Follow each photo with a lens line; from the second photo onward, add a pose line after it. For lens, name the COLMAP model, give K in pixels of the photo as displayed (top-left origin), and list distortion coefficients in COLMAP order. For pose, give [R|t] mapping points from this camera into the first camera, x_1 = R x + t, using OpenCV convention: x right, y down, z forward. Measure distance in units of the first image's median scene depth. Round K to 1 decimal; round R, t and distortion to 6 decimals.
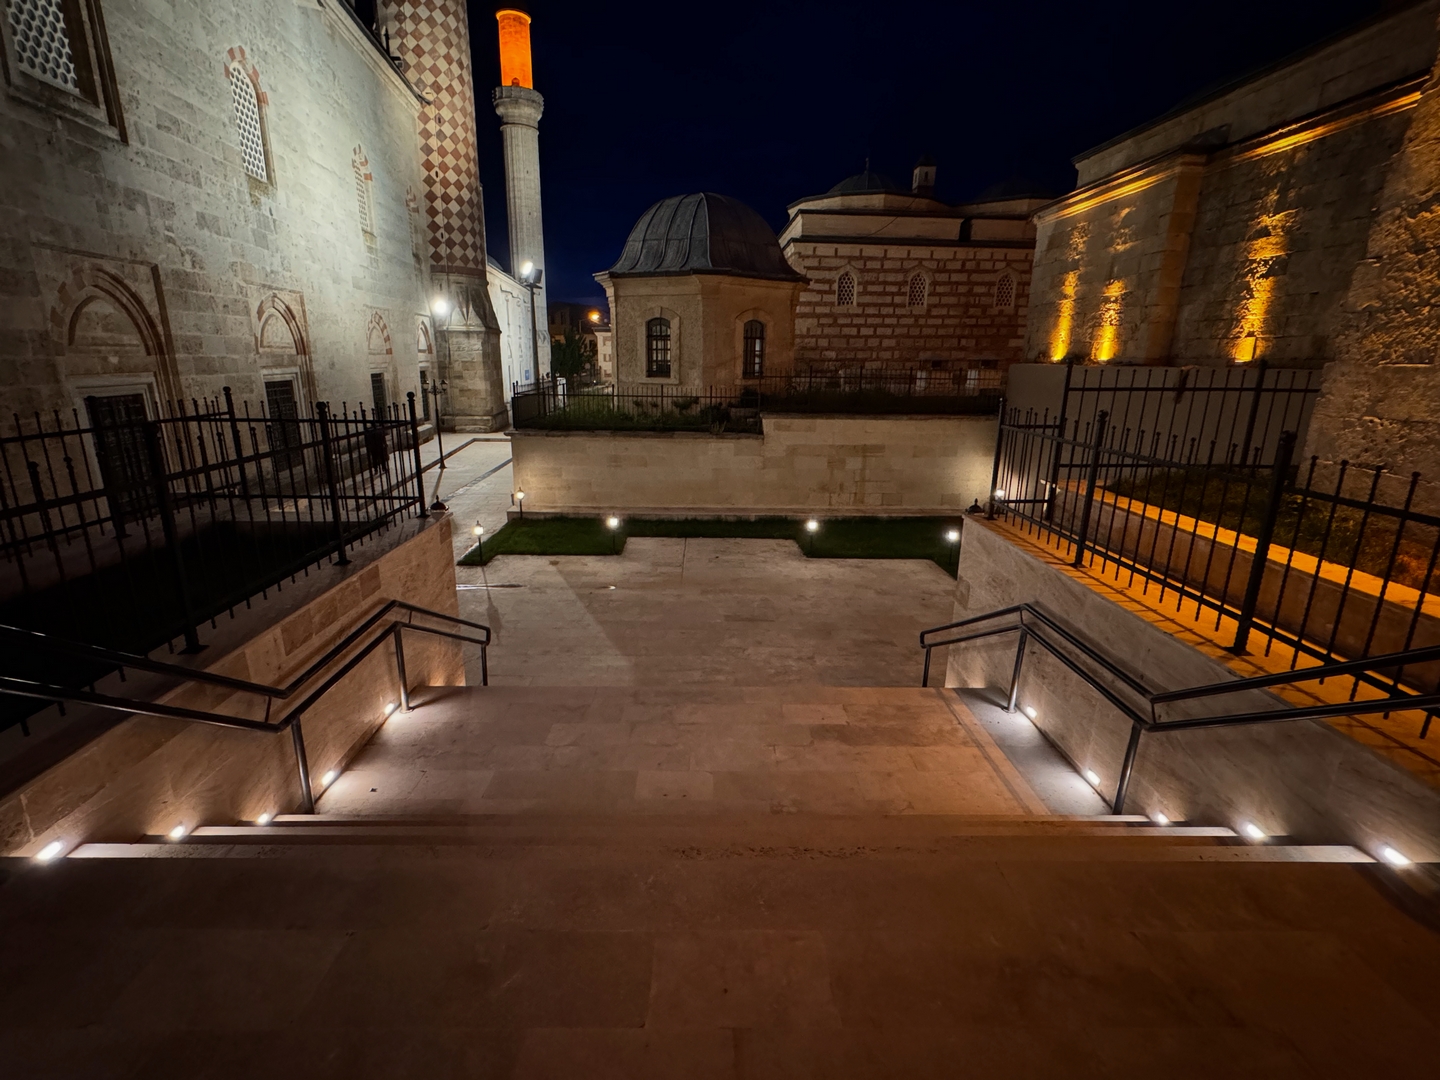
lens RADIAL K [[671.2, 0, 713.7], [0, 671.2, 543.3], [0, 0, 1]] dist [-0.020177, -0.000730]
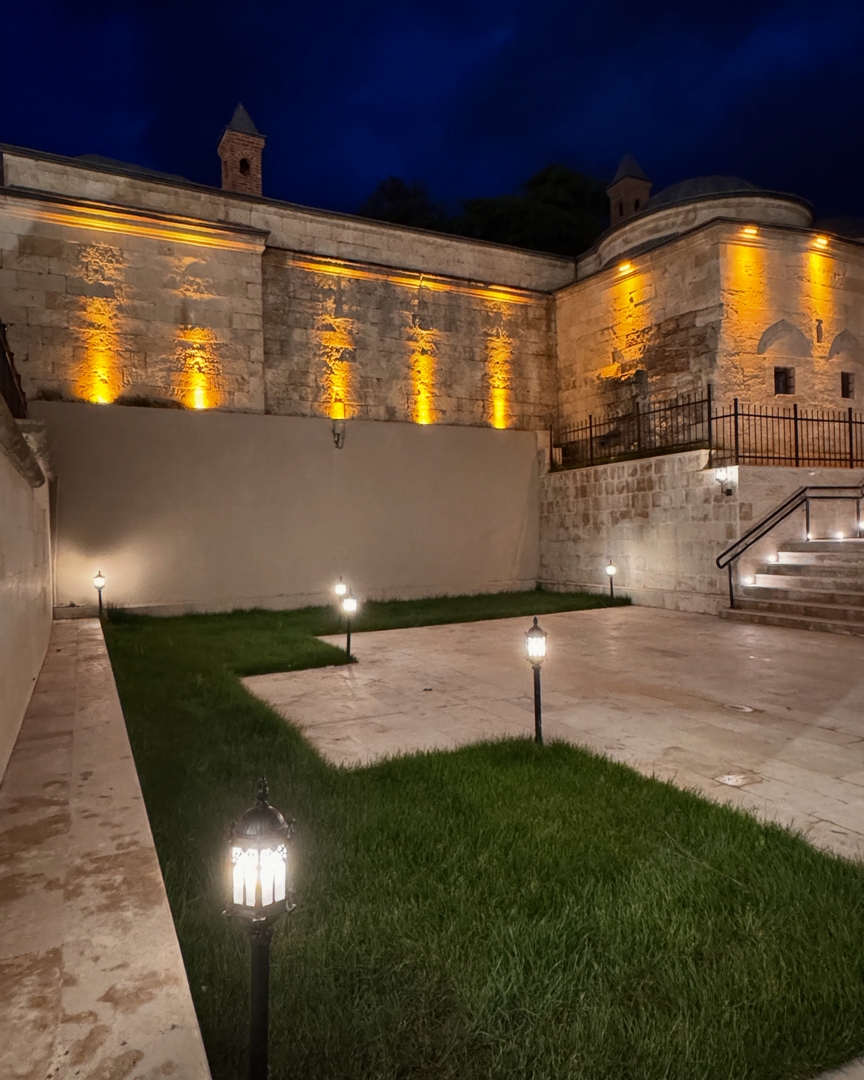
lens RADIAL K [[722.6, 0, 429.0], [0, 722.6, 536.1], [0, 0, 1]] dist [-0.022582, 0.000954]
pose [[-0.420692, -0.003863, 0.907196, -0.570949], [0.259169, 0.957805, 0.124262, -0.184526], [-0.869396, 0.287393, -0.401939, 1.473488]]
